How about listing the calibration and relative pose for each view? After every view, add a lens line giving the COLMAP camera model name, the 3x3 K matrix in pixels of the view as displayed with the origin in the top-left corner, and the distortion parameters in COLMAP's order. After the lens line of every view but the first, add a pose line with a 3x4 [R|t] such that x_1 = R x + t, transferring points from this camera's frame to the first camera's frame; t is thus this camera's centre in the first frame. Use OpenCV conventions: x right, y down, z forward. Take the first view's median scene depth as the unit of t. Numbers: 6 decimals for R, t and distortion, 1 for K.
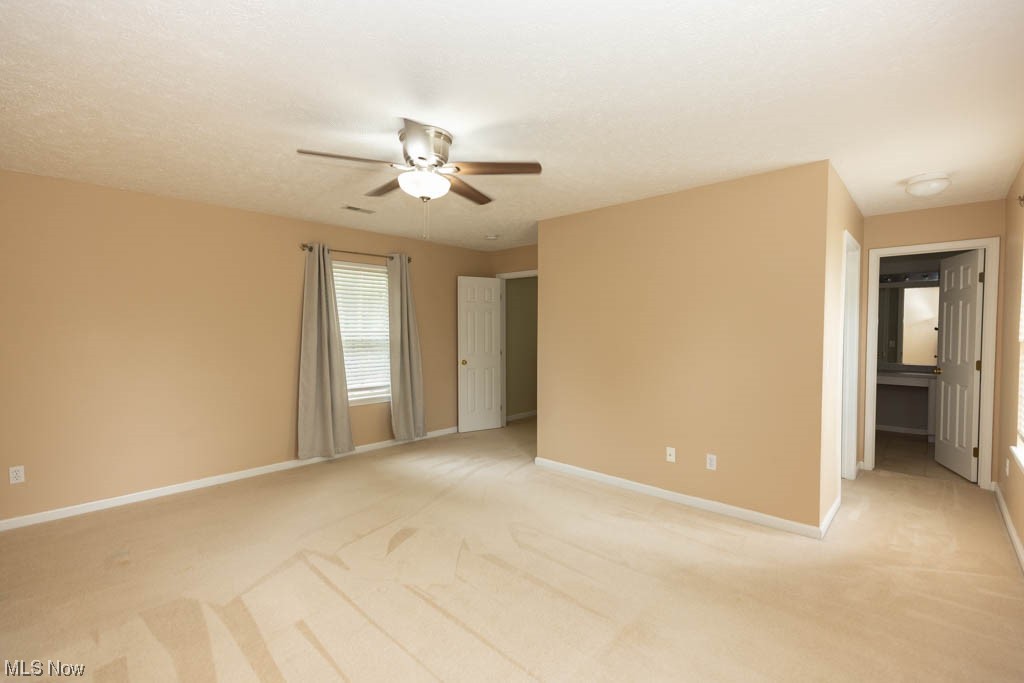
lens RADIAL K [[456.1, 0, 506.6], [0, 456.1, 338.2], [0, 0, 1]] dist [0.001535, 0.000824]
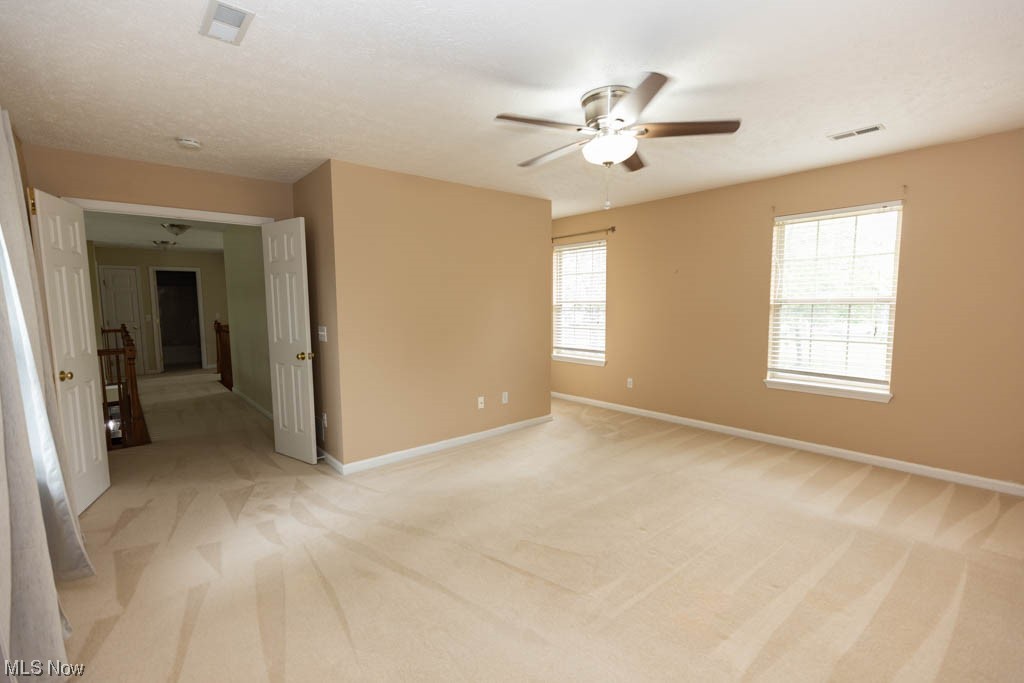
lens RADIAL K [[456.1, 0, 506.6], [0, 456.1, 338.2], [0, 0, 1]] dist [0.001535, 0.000824]
pose [[0.108387, -0.096680, 0.989396, -0.855837], [0.022531, 0.995243, 0.094783, -0.038511], [-0.993853, 0.012019, 0.110050, 0.789270]]
